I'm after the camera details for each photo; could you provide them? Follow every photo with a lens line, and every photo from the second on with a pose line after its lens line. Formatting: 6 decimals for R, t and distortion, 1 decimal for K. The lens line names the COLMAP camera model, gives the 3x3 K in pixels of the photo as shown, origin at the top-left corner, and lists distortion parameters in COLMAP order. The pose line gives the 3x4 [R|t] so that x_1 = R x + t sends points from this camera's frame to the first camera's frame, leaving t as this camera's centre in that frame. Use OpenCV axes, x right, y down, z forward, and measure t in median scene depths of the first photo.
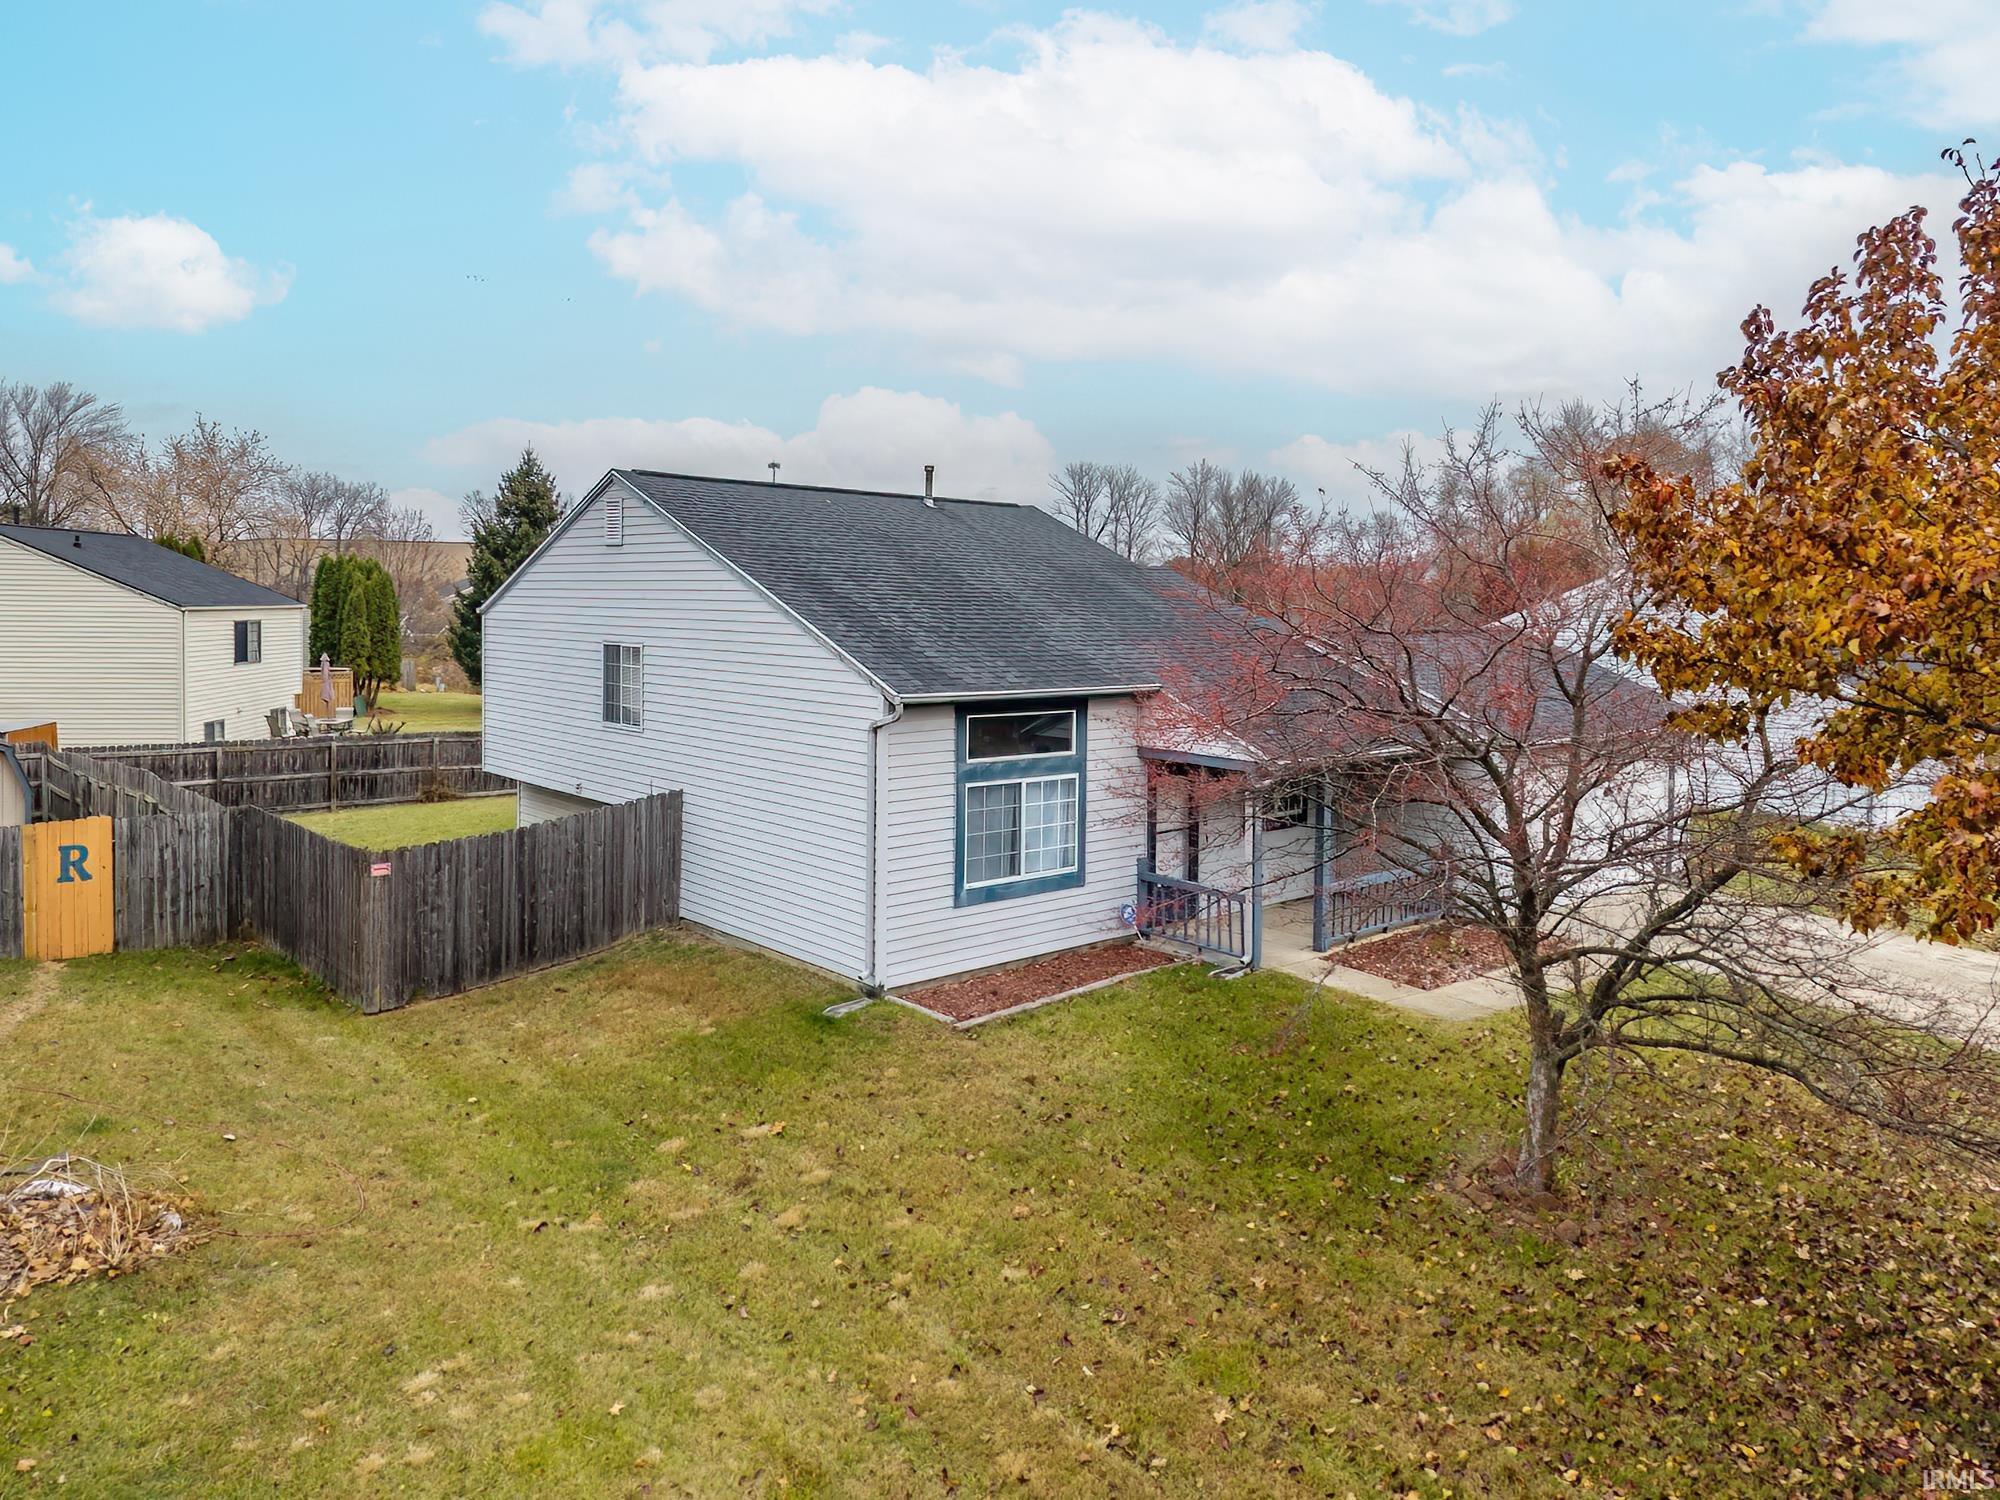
lens RADIAL K [[1337.9, 0, 991.5], [0, 1337.9, 744.2], [0, 0, 1]] dist [0.039193, 0.001149]
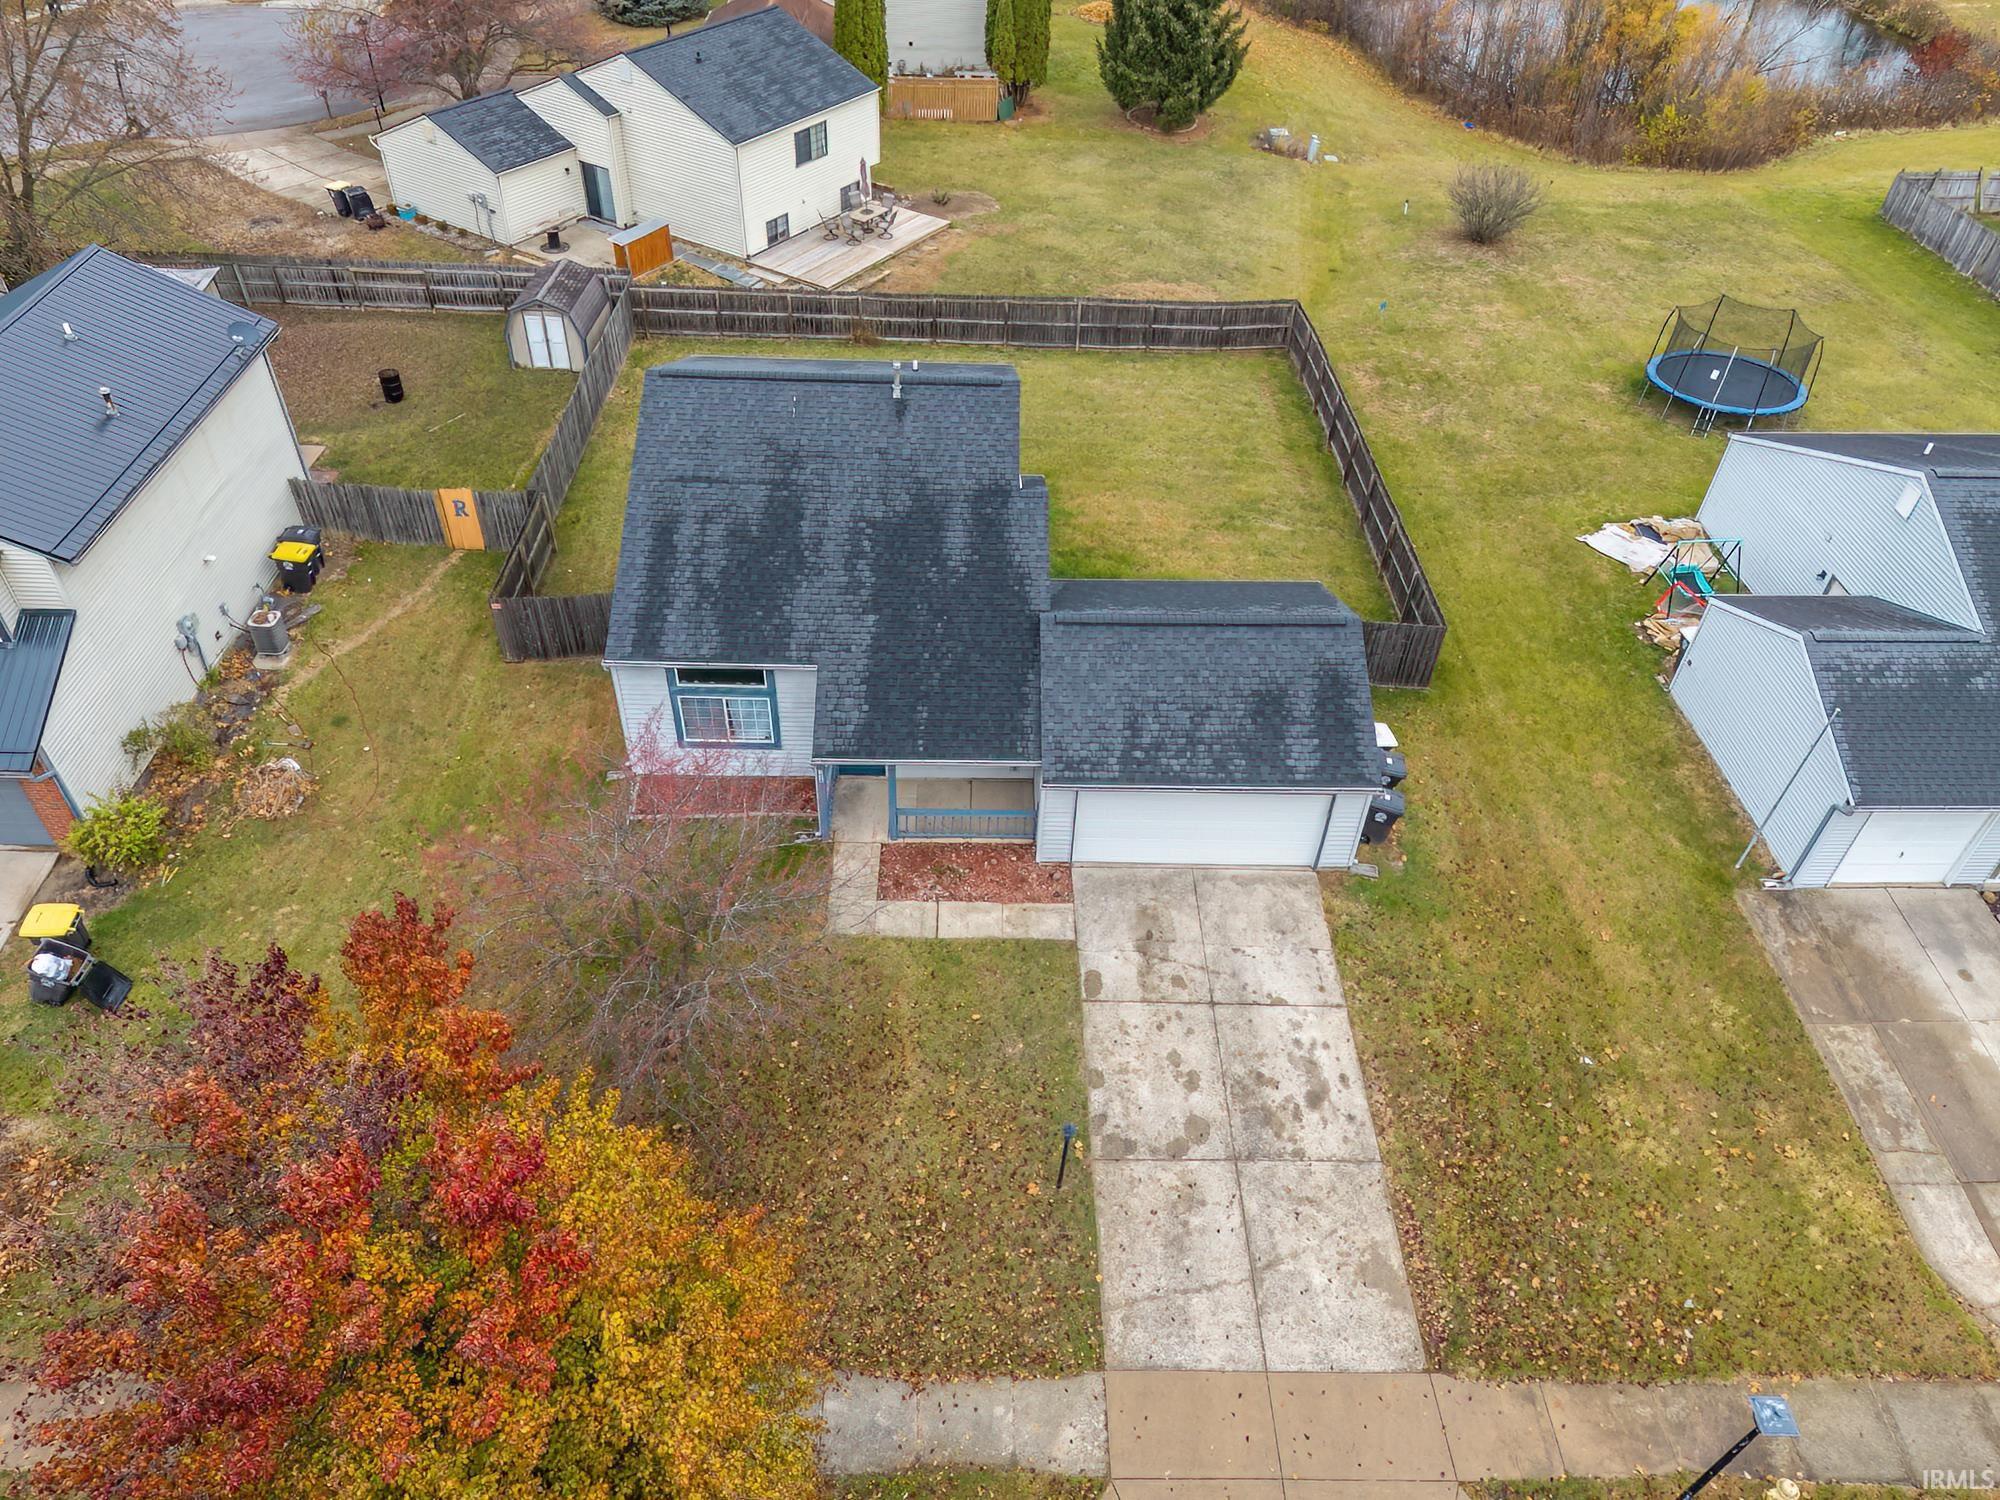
lens RADIAL K [[1337.9, 0, 999.5], [0, 1337.9, 761.5], [0, 0, 1]] dist [0.039193, 0.001149]
pose [[0.754887, 0.453687, -0.473617, 1.028458], [-0.096735, 0.791260, 0.603780, -0.883065], [0.648682, -0.409970, 0.641200, 0.079696]]
